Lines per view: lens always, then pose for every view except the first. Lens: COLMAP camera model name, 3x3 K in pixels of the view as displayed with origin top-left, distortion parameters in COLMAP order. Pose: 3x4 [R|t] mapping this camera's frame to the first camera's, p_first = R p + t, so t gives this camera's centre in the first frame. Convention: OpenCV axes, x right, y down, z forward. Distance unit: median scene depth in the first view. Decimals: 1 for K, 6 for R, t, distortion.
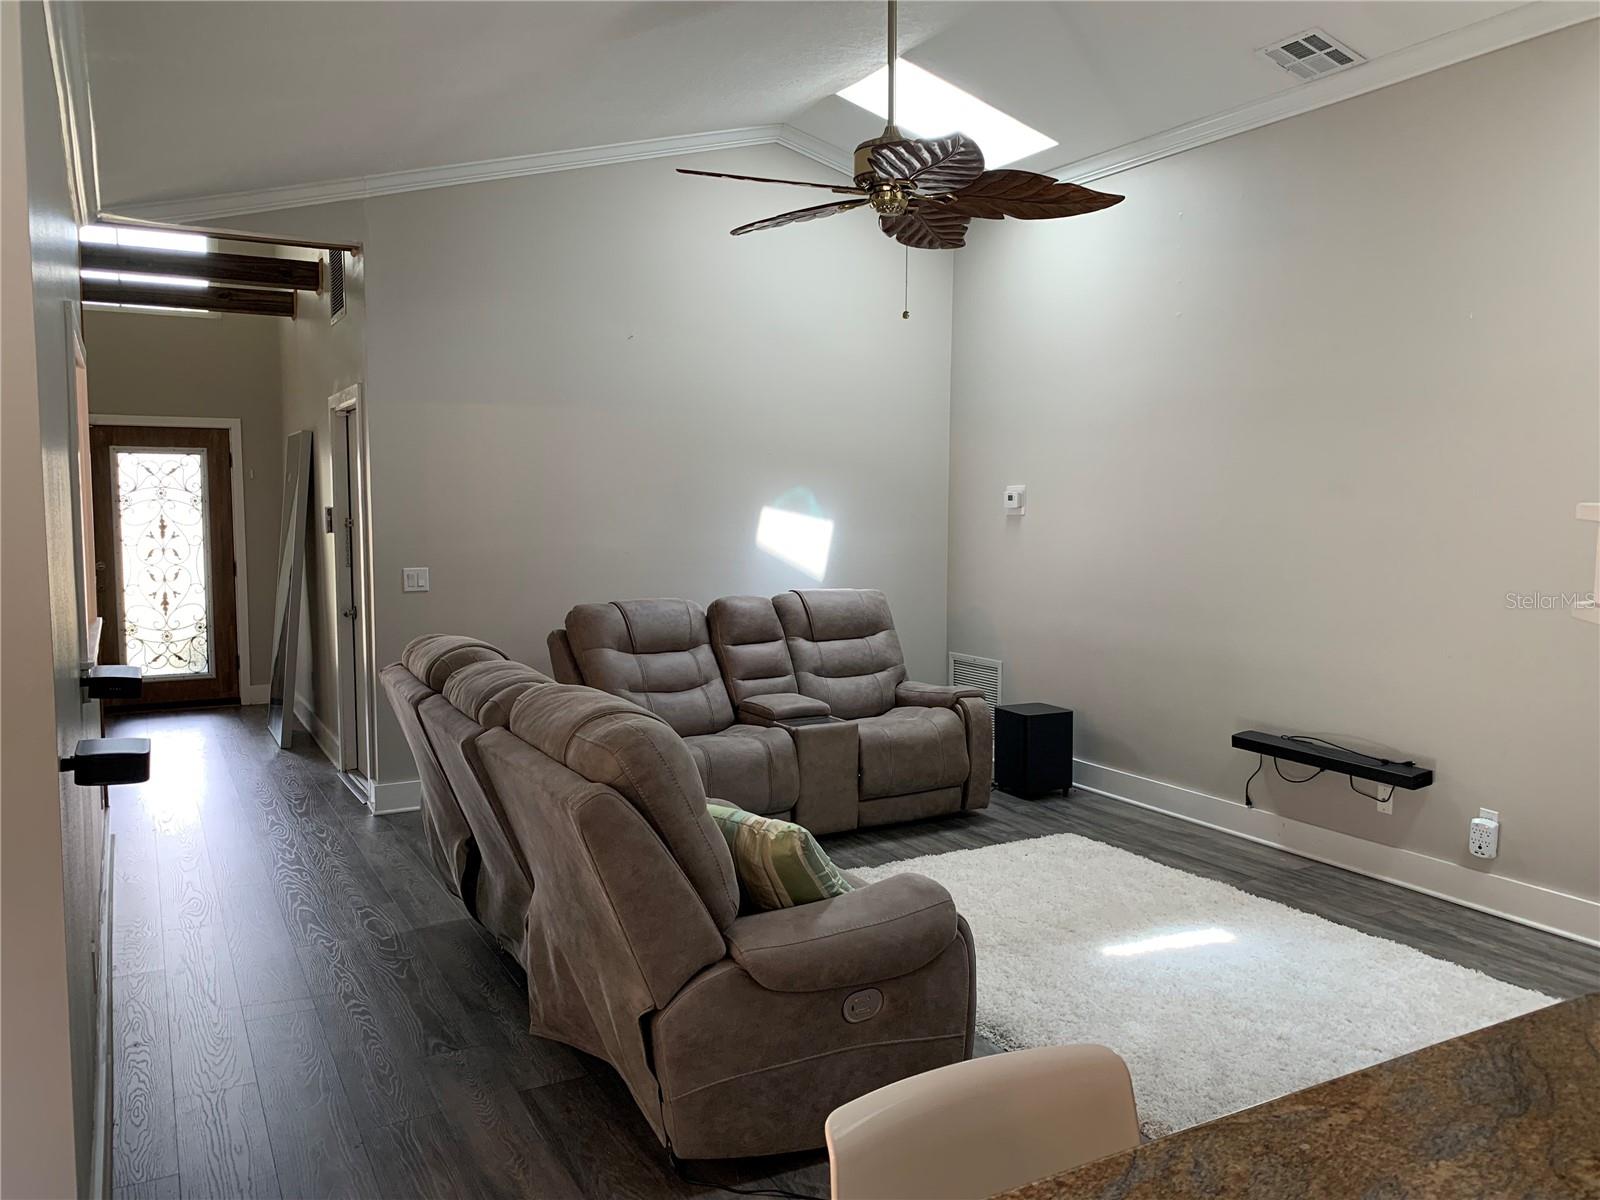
lens RADIAL K [[1229.7, 0, 795.4], [0, 1229.7, 597.0], [0, 0, 1]] dist [0.034965, -0.016166]
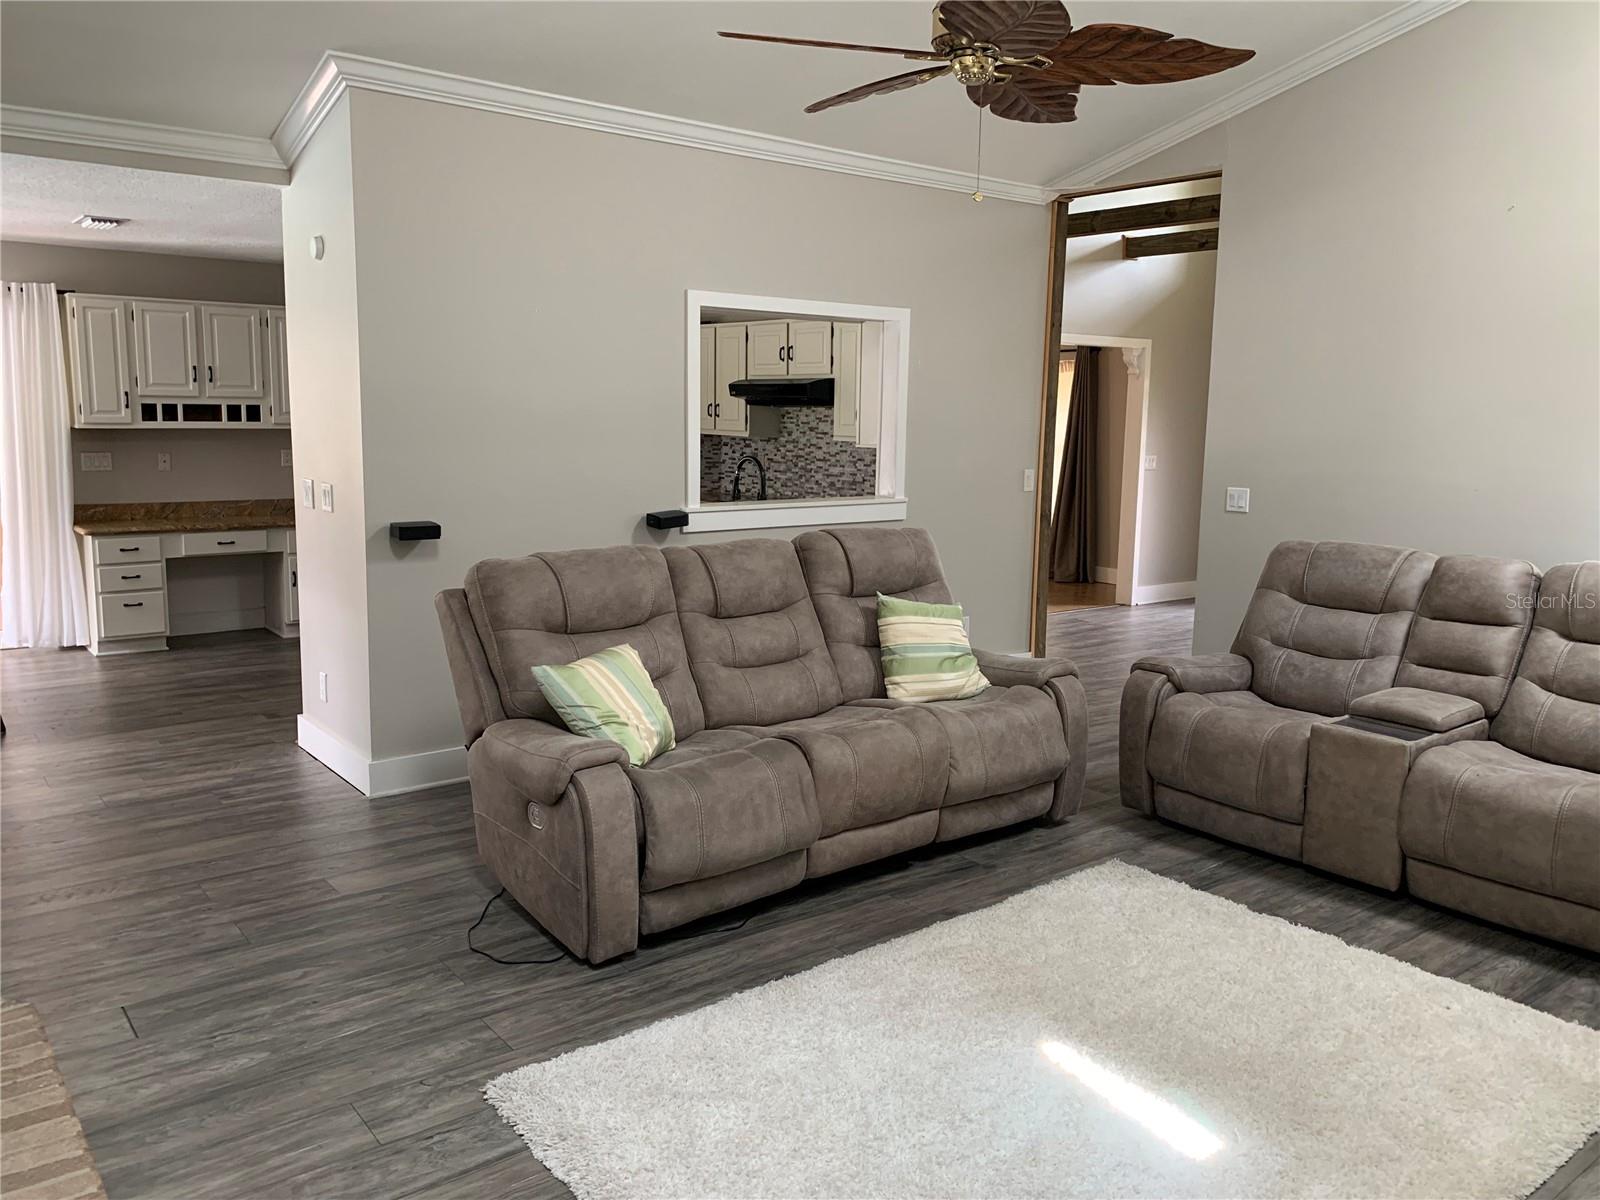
lens RADIAL K [[1229.7, 0, 785.4], [0, 1229.7, 589.7], [0, 0, 1]] dist [0.034965, -0.016166]
pose [[0.160100, 0.142931, -0.976698, 0.674103], [-0.097823, 0.986888, 0.128387, -0.039021], [0.982242, 0.074989, 0.171983, 0.536625]]
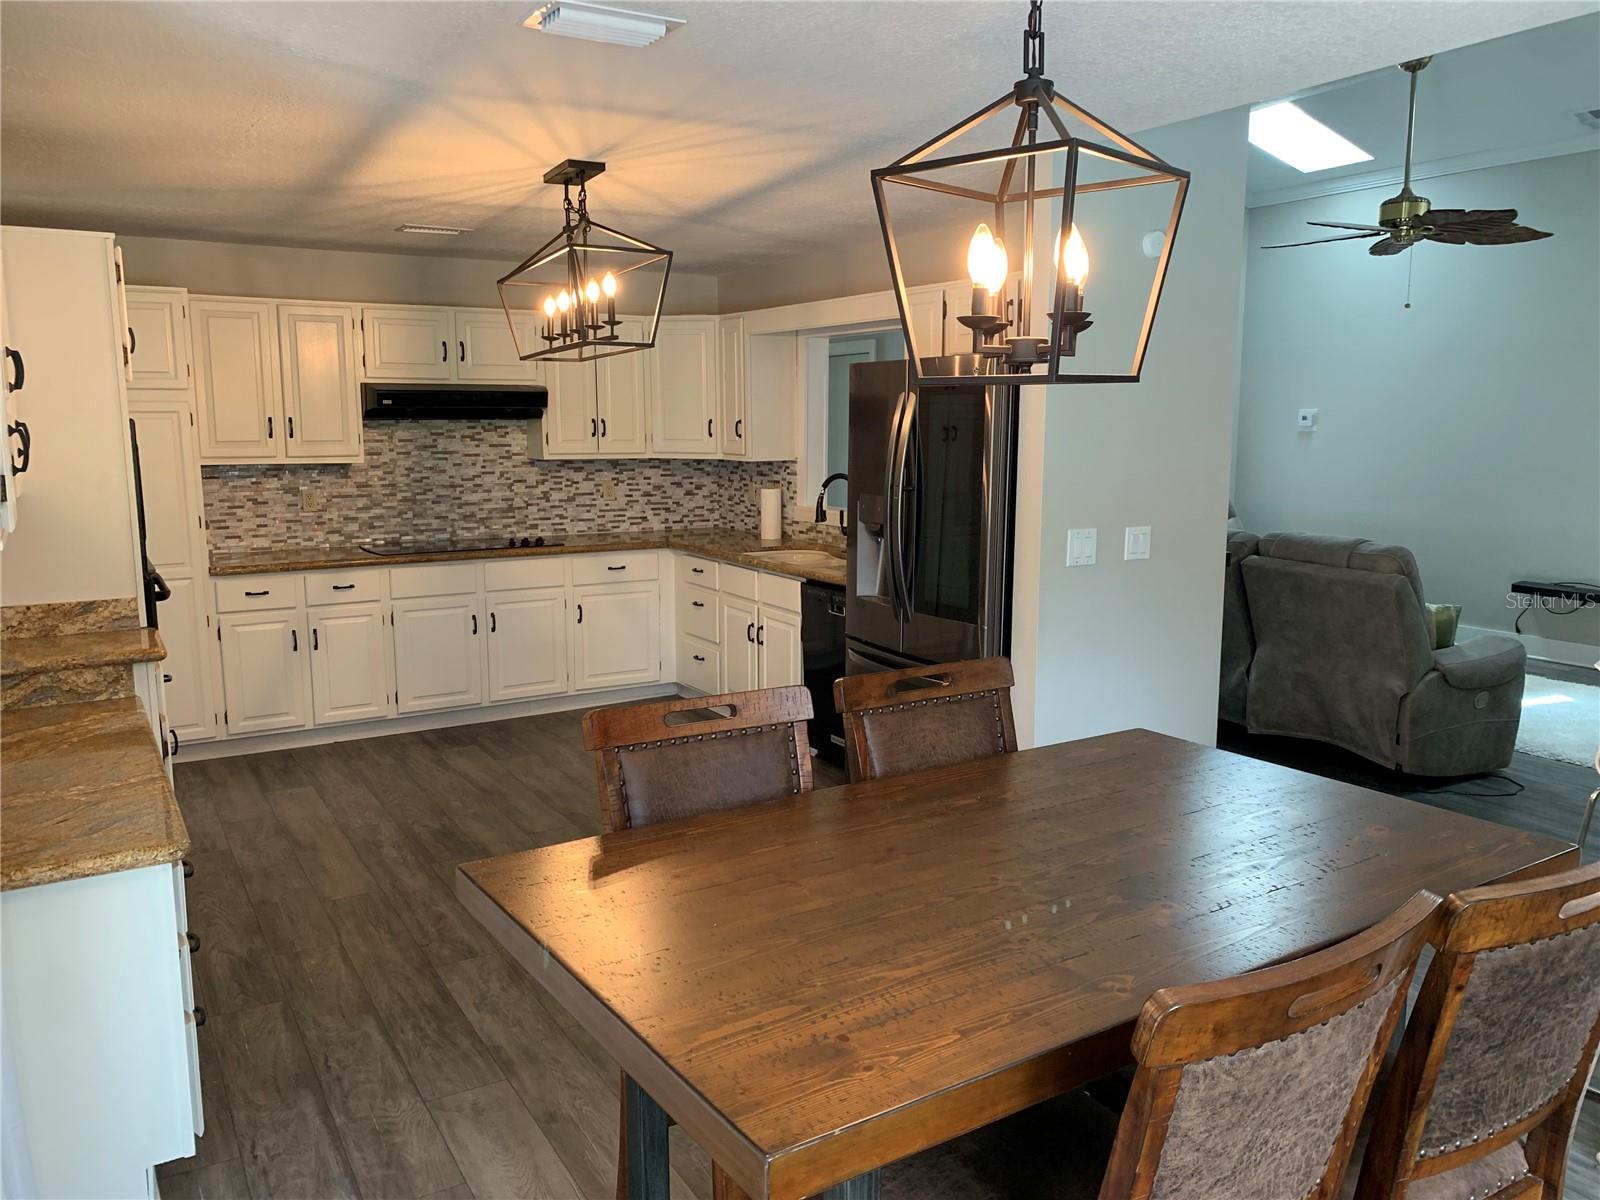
lens RADIAL K [[1229.7, 0, 846.6], [0, 1229.7, 587.8], [0, 0, 1]] dist [0.034965, -0.016166]
pose [[0.998048, -0.012503, 0.061186, -0.414255], [0.008773, 0.998108, 0.060849, 0.017427], [-0.061831, -0.060193, 0.996270, -0.322300]]
